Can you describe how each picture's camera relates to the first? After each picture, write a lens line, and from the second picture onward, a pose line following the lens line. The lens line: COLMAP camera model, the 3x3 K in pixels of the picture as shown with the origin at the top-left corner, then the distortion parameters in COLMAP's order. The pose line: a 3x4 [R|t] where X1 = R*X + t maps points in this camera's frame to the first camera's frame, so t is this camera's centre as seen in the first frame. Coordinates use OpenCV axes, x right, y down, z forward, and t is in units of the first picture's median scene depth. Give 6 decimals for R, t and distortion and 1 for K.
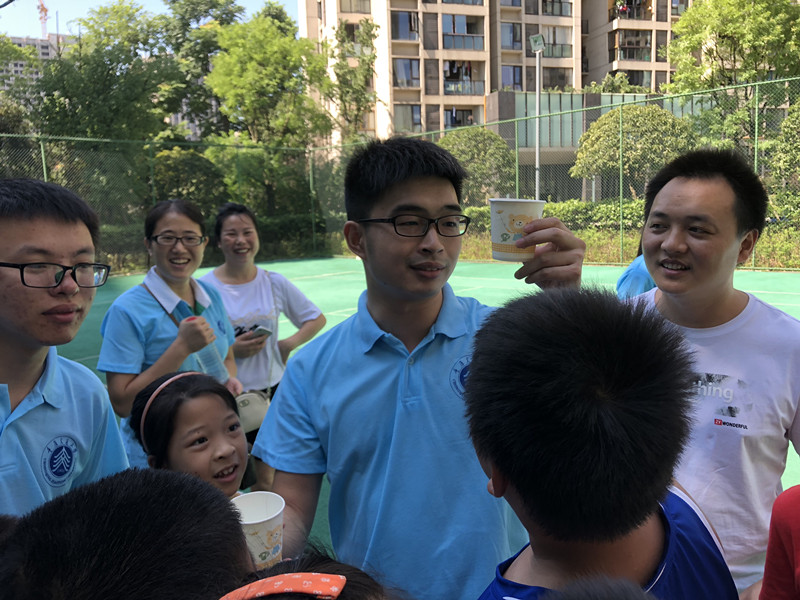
lens RADIAL K [[647.3, 0, 400.0], [0, 647.3, 300.0], [0, 0, 1]] dist [-0.001078, -0.001058]
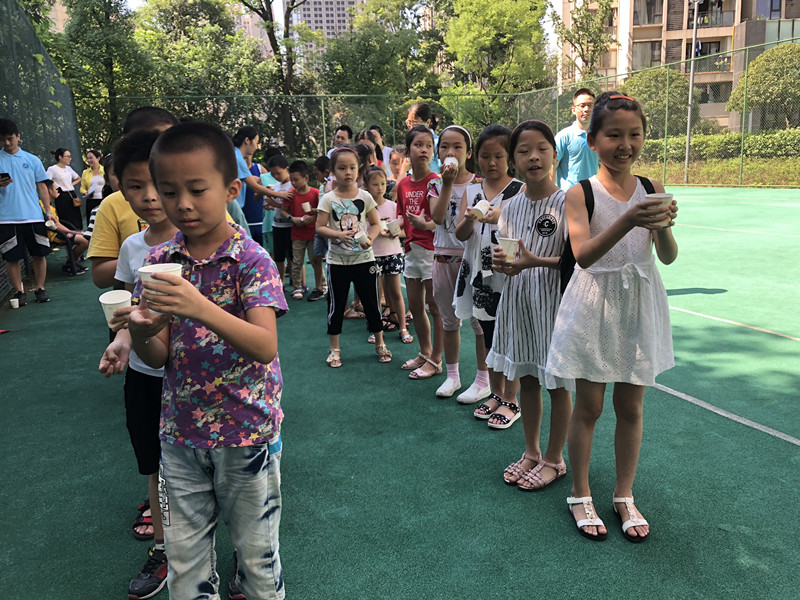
lens RADIAL K [[647.3, 0, 400.0], [0, 647.3, 300.0], [0, 0, 1]] dist [-0.001078, -0.001058]
pose [[0.911570, 0.082753, -0.402730, 0.103253], [-0.047151, 0.994114, 0.097545, 0.024451], [0.408432, -0.069931, 0.910106, -0.127362]]
